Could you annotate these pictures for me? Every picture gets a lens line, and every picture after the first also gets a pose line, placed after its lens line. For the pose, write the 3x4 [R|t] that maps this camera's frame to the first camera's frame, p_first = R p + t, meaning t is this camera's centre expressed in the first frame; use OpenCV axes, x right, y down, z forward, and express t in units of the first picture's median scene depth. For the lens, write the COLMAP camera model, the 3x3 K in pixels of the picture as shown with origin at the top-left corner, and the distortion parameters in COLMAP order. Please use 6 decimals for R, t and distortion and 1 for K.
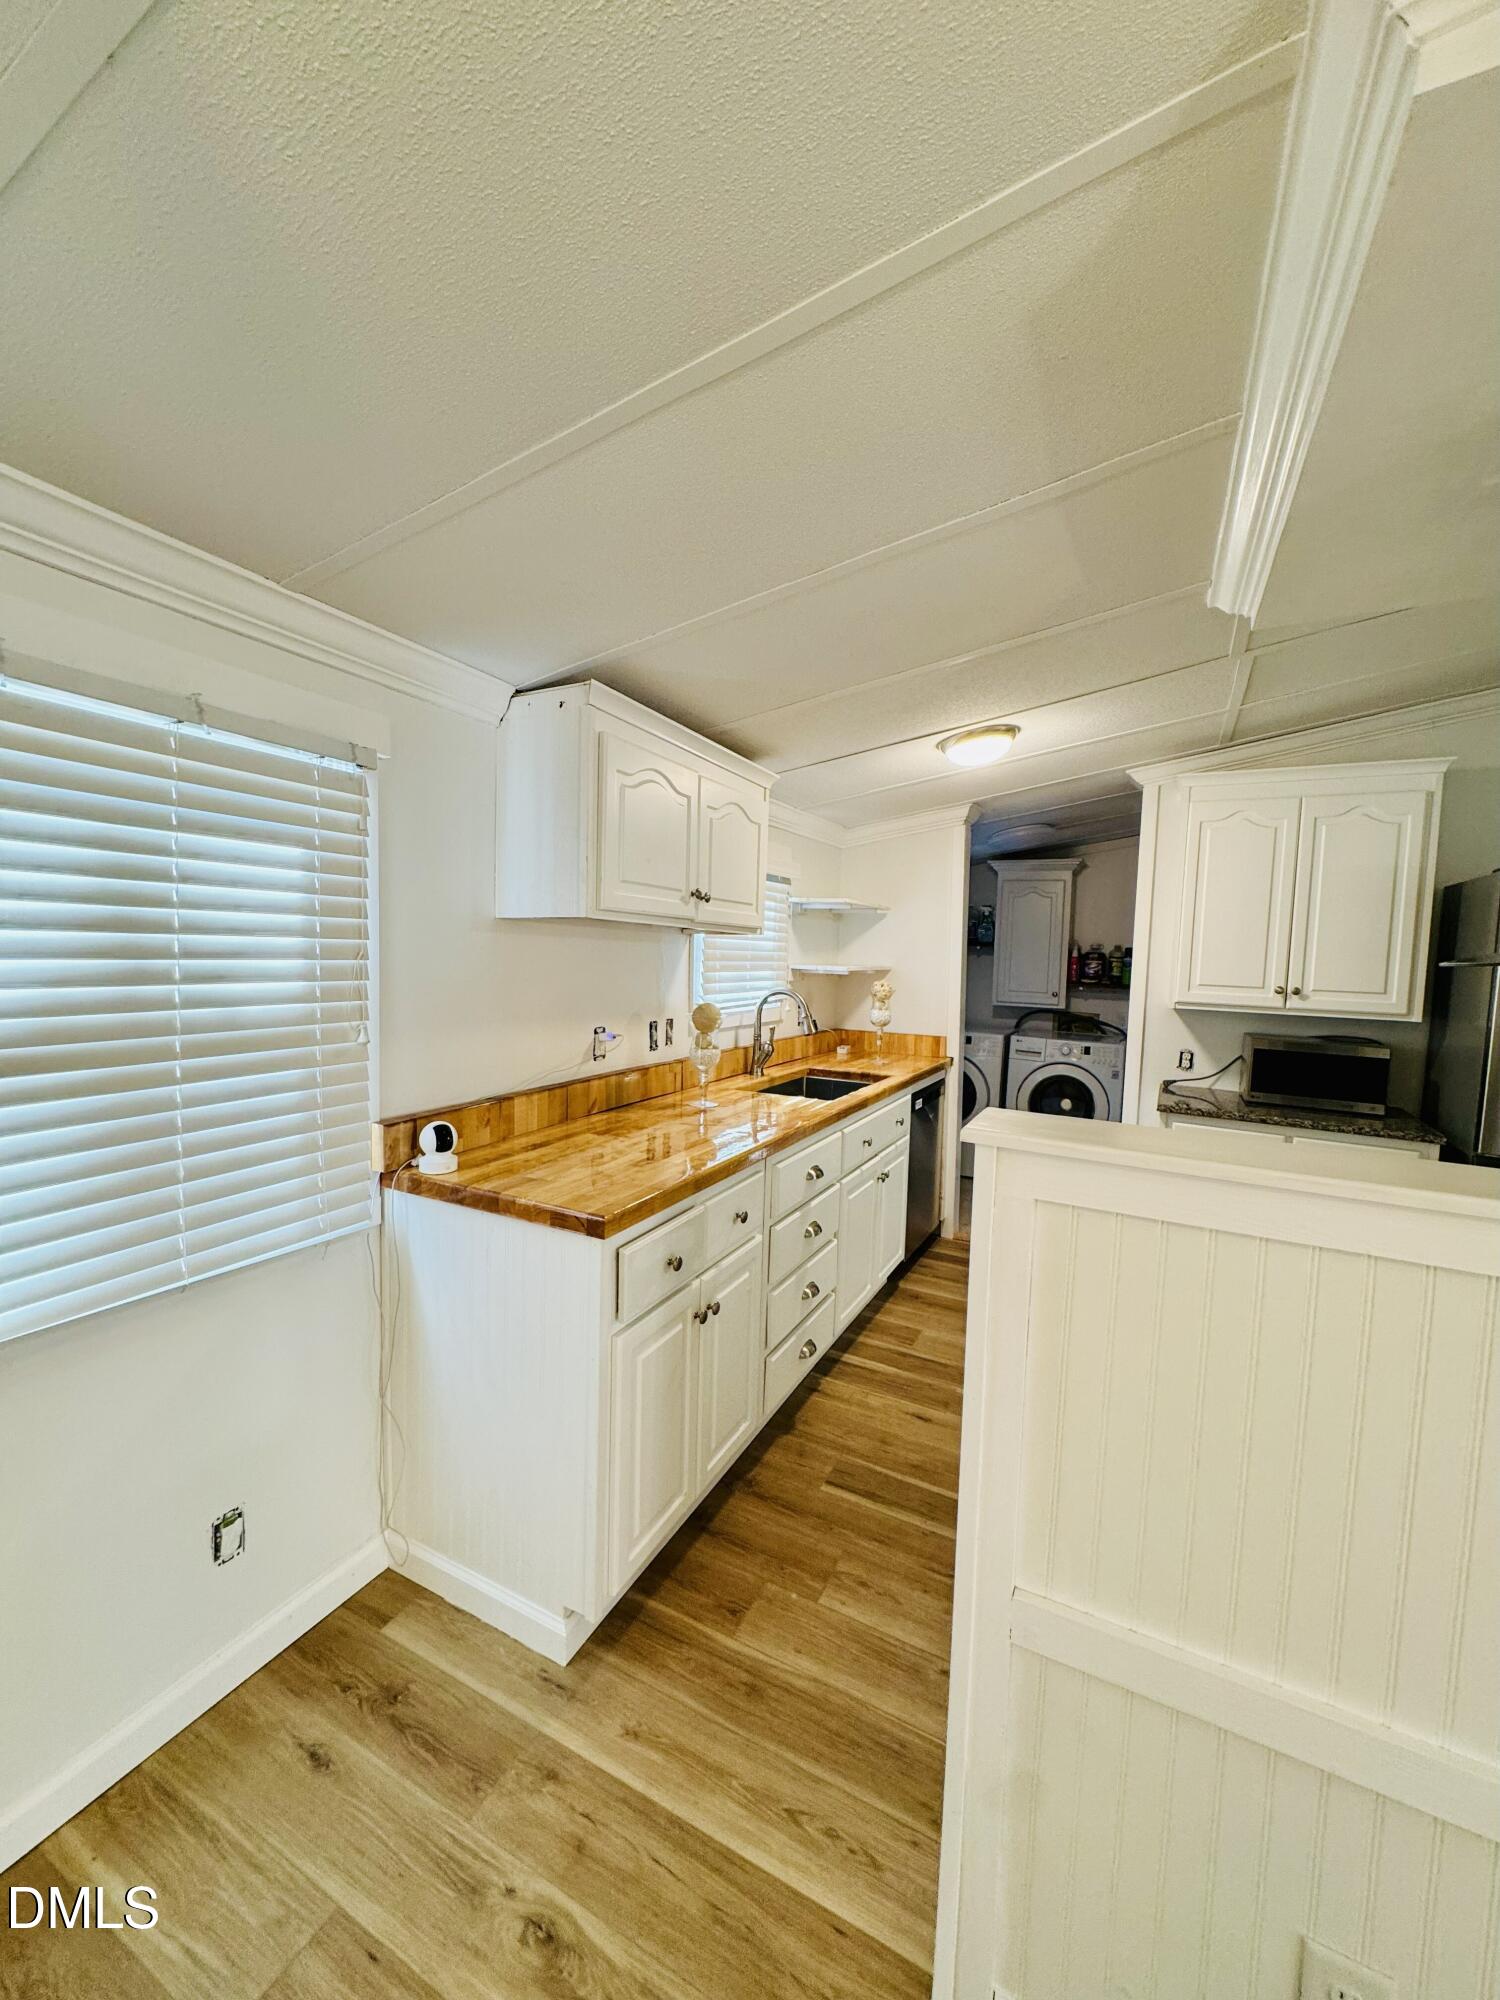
lens RADIAL K [[801.6, 0, 750.0], [0, 801.6, 1000.0], [0, 0, 1]] dist [0.000307, 0.000008]
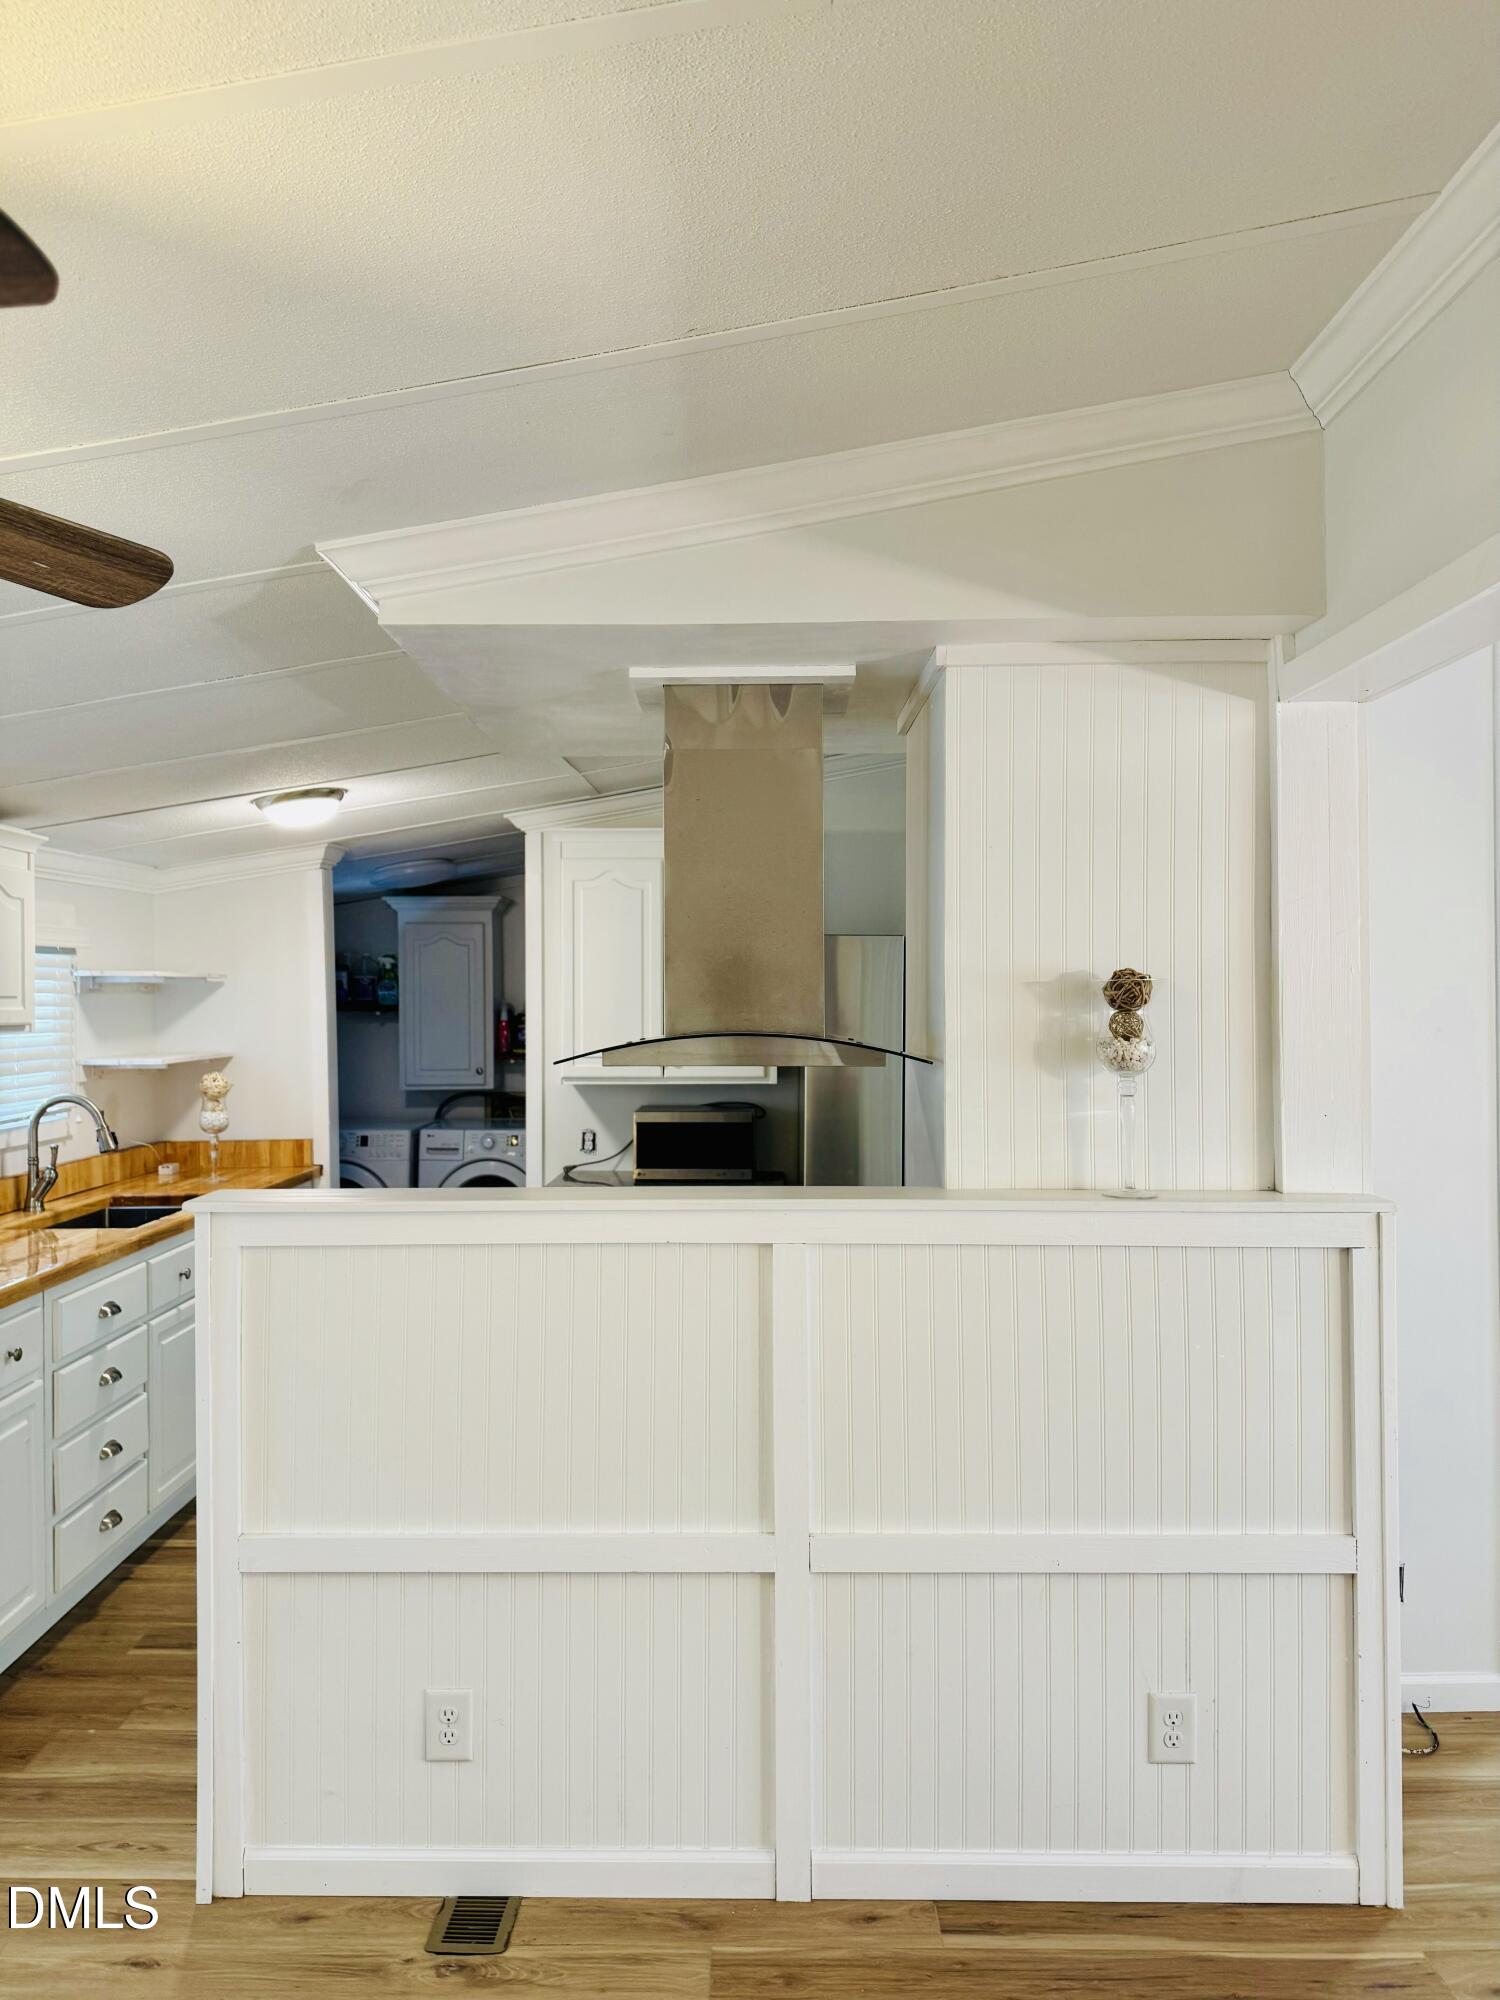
lens RADIAL K [[1390.3, 0, 750.0], [0, 1390.3, 1000.0], [0, 0, 1]] dist [0.083704, -0.121903]
pose [[0.890546, -0.040540, 0.453084, 0.014398], [0.065347, 0.997091, -0.039227, -0.008784], [-0.450176, 0.064542, 0.890604, -0.477249]]
